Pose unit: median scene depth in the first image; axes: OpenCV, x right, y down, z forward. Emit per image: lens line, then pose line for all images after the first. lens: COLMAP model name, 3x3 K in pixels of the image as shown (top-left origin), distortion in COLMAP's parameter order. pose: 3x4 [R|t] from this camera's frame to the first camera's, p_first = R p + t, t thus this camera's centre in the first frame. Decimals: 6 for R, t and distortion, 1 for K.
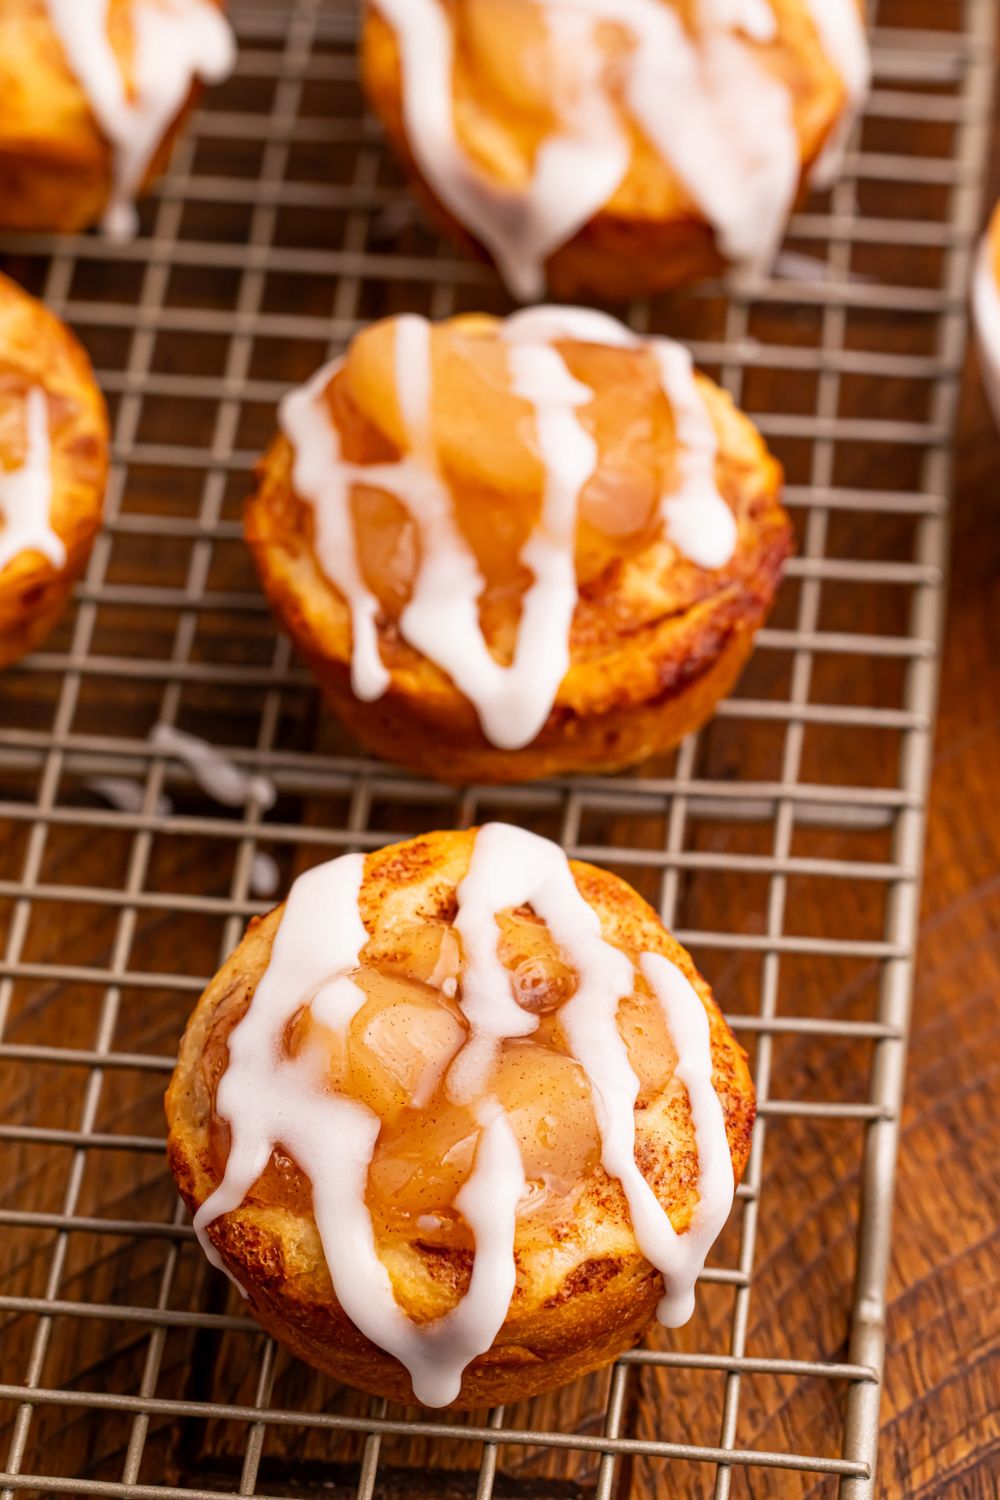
lens RADIAL K [[5786.5, 0, 500.0], [0, 5786.5, 750.0], [0, 0, 1]] dist [0.088538, 2.473216]
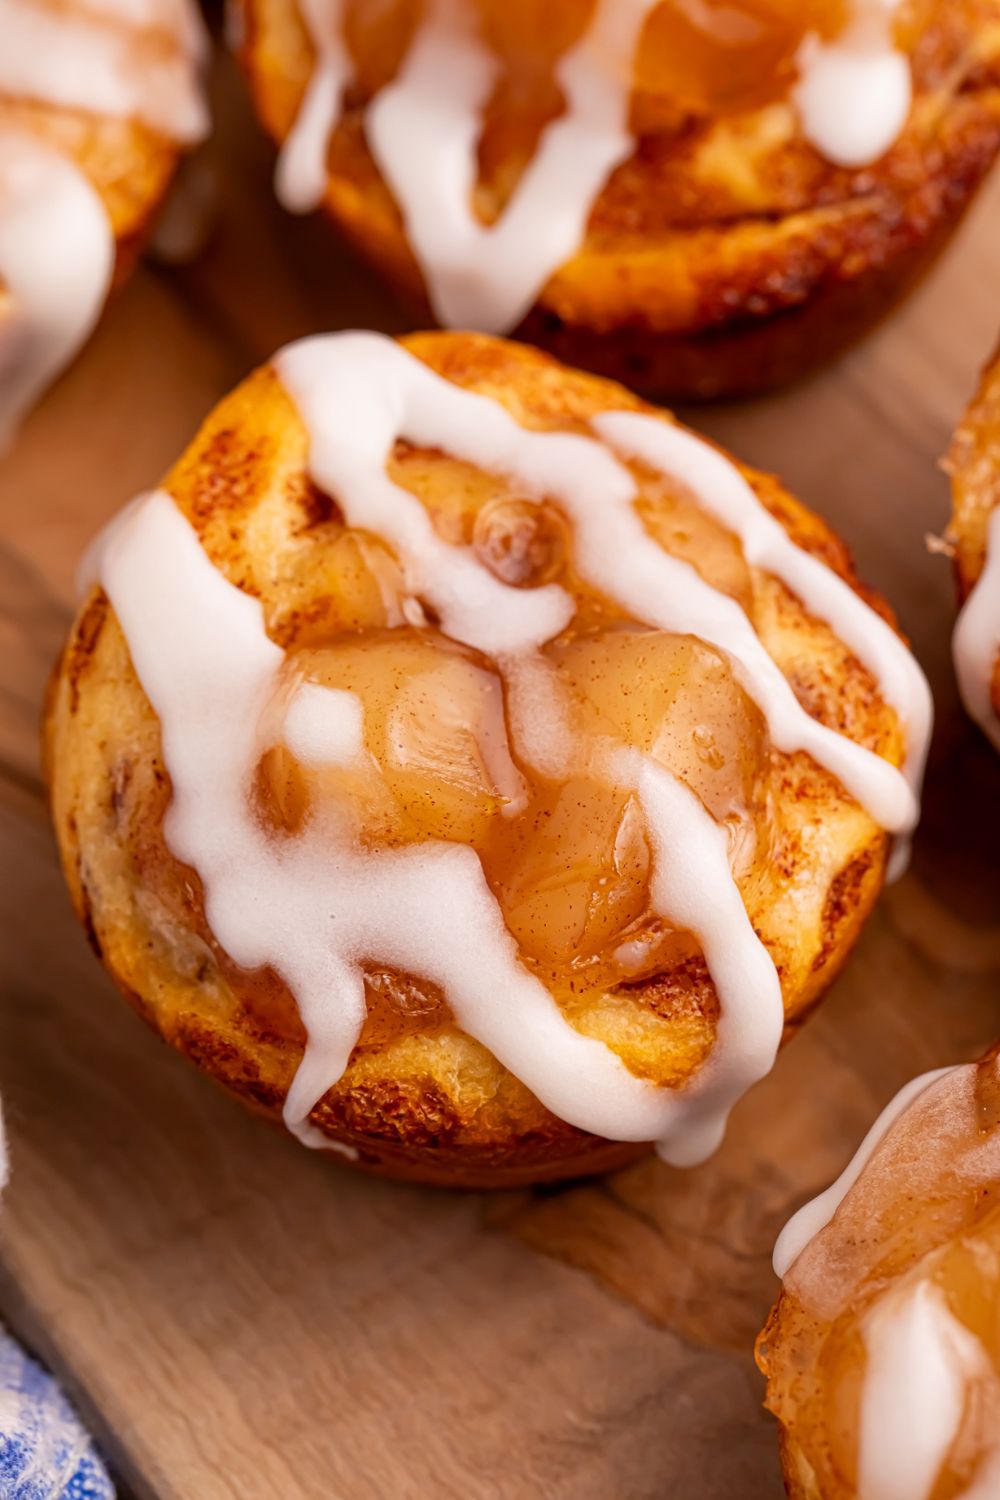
lens RADIAL K [[5786.5, 0, 500.0], [0, 5786.5, 750.0], [0, 0, 1]] dist [0.088538, 2.473216]
pose [[0.828493, -0.496278, 0.259437, -0.186005], [0.417516, 0.856154, 0.304434, -0.148461], [-0.373202, -0.143903, 0.916522, 0.389160]]
